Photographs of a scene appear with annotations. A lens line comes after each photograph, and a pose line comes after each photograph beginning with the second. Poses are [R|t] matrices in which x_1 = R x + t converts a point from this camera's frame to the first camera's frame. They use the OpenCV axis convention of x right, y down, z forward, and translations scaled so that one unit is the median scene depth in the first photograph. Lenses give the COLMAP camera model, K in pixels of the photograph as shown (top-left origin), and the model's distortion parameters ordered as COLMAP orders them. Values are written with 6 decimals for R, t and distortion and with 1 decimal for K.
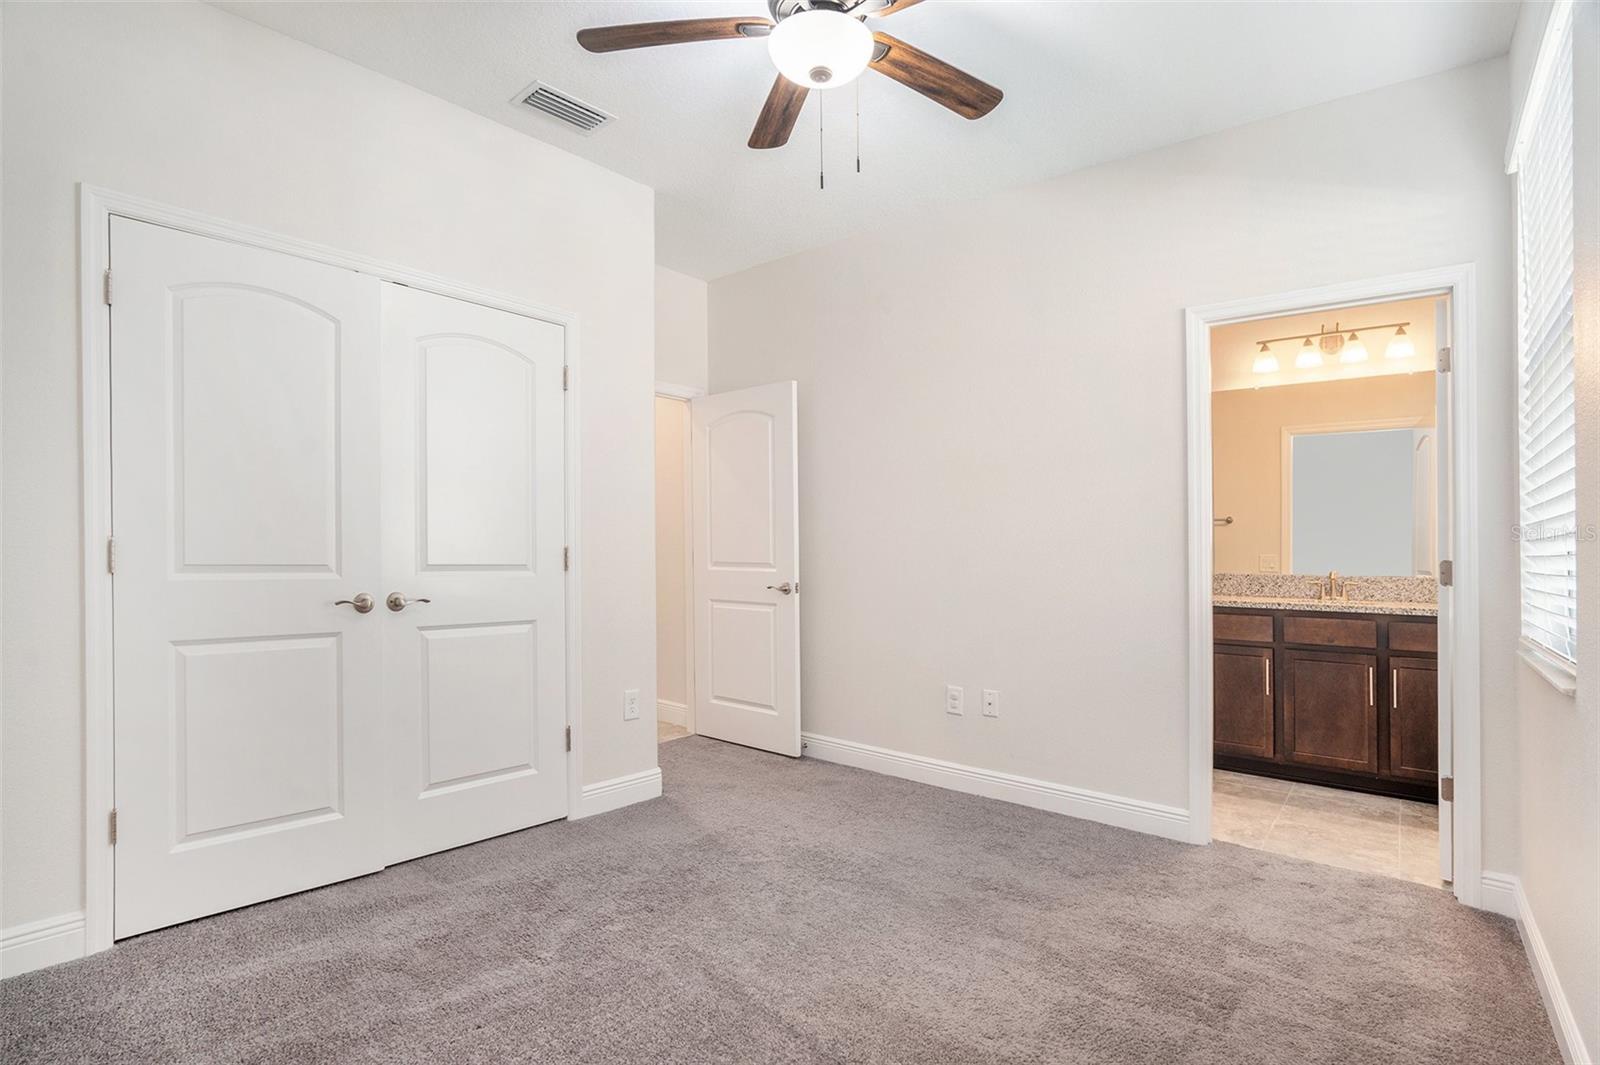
lens RADIAL K [[749.8, 0, 802.9], [0, 749.8, 541.8], [0, 0, 1]] dist [-0.075699, 0.006076]
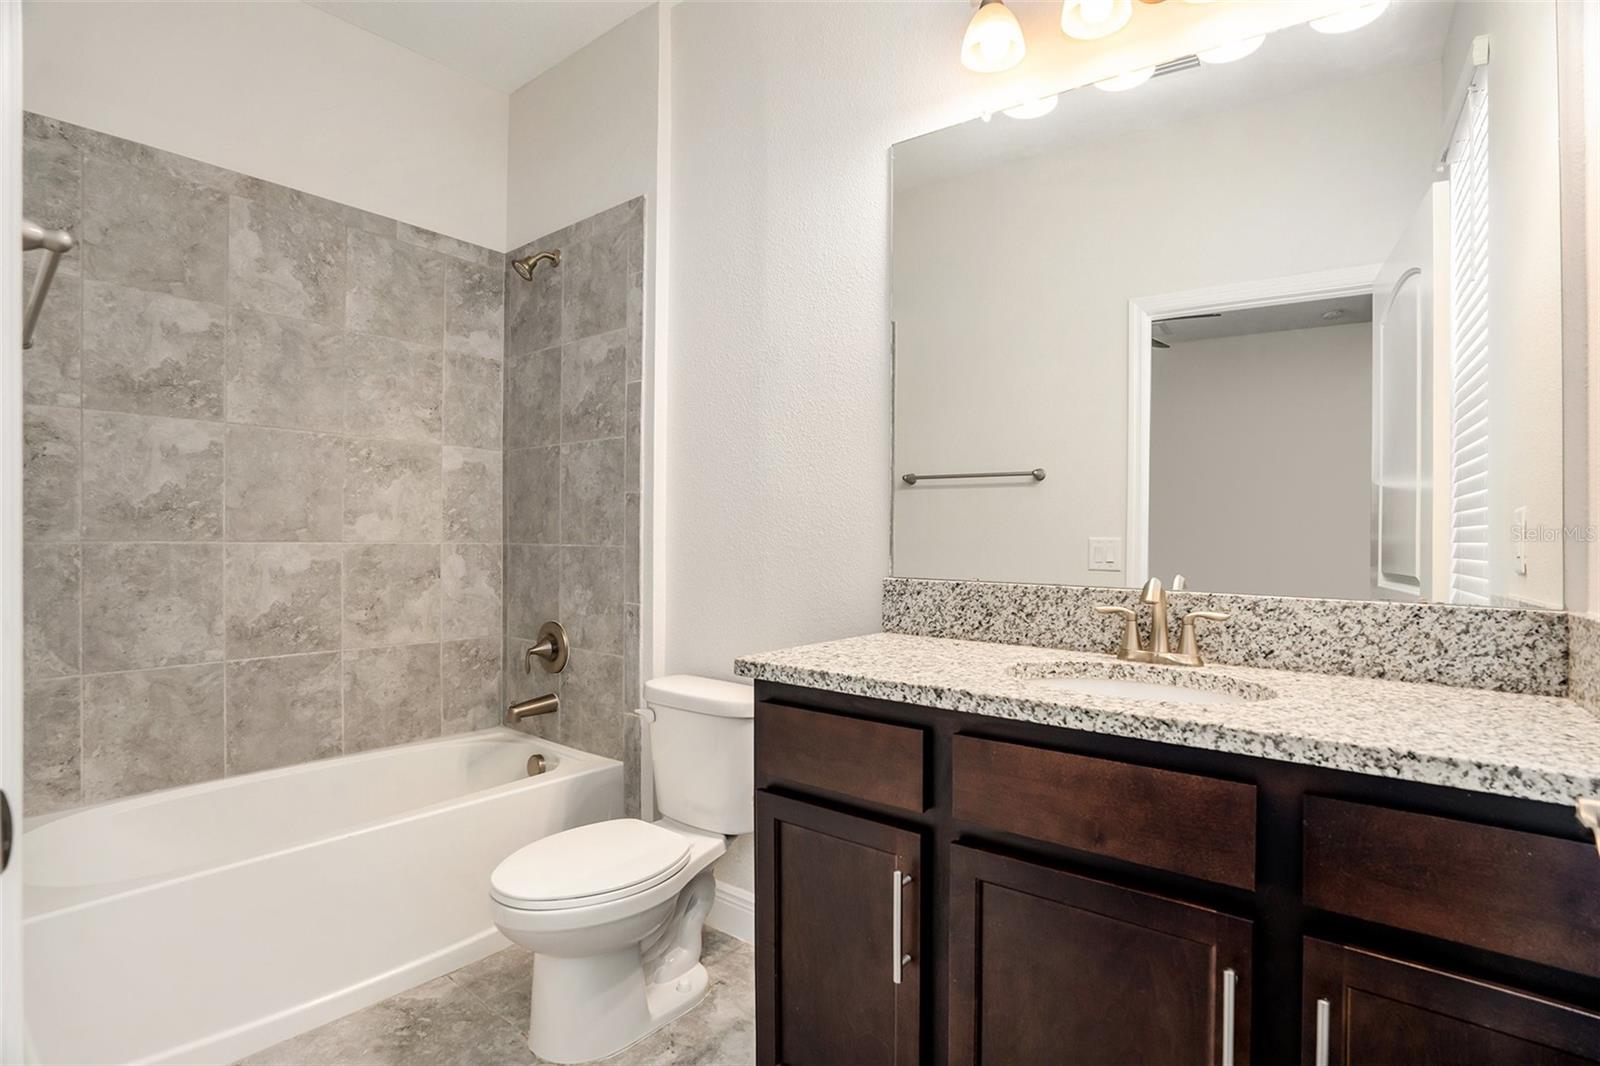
lens RADIAL K [[749.8, 0, 800.2], [0, 749.8, 537.3], [0, 0, 1]] dist [-0.075699, 0.006076]
pose [[0.998526, 0.011189, 0.053115, 0.590440], [-0.011750, 0.999878, 0.010267, 0.021157], [-0.052994, -0.010876, 0.998536, 0.711124]]
